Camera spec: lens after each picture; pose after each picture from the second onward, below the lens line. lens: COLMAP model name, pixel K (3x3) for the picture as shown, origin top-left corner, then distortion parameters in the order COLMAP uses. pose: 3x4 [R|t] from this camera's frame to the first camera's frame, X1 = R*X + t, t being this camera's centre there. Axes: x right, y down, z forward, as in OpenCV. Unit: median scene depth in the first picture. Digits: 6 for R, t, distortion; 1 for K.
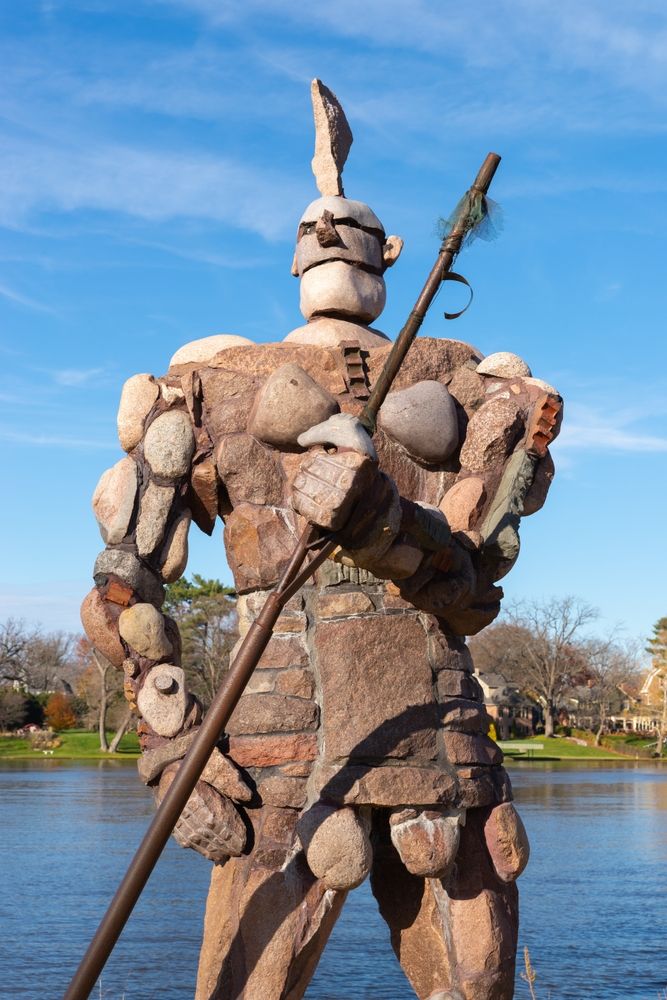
lens RADIAL K [[1237.1, 0, 329.8], [0, 1237.1, 468.4], [0, 0, 1]] dist [-0.007403, 0.000000]
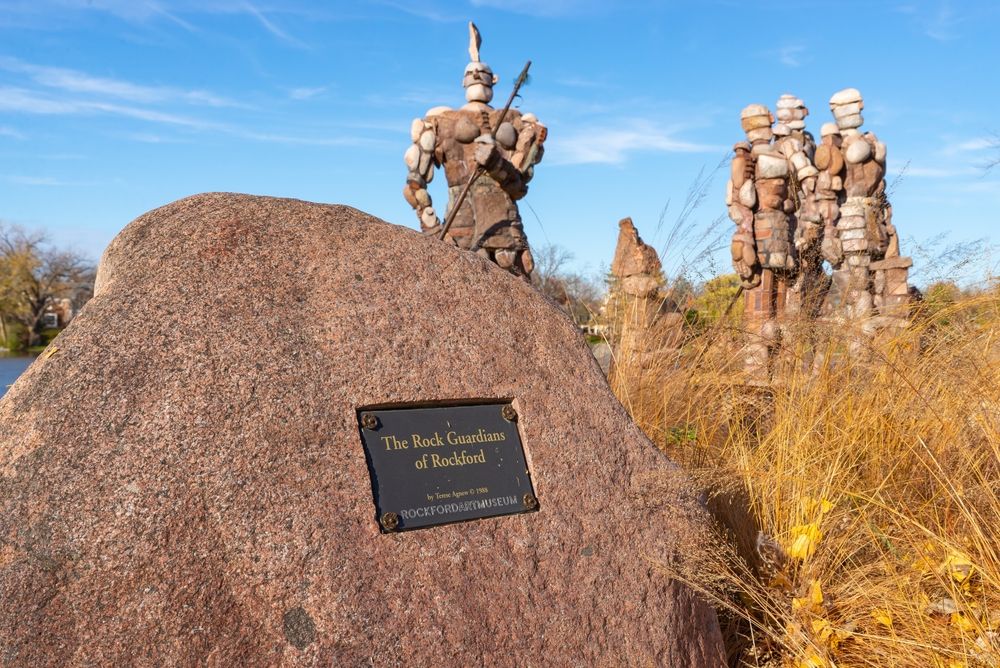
lens RADIAL K [[1237.1, 0, 500.0], [0, 1237.1, 334.1], [0, 0, 1]] dist [-0.007403, 0.000000]
pose [[0.989984, -0.003968, 0.141121, -0.408865], [-0.015706, 0.990303, 0.138031, 0.032016], [-0.140300, -0.138865, 0.980322, -2.318586]]
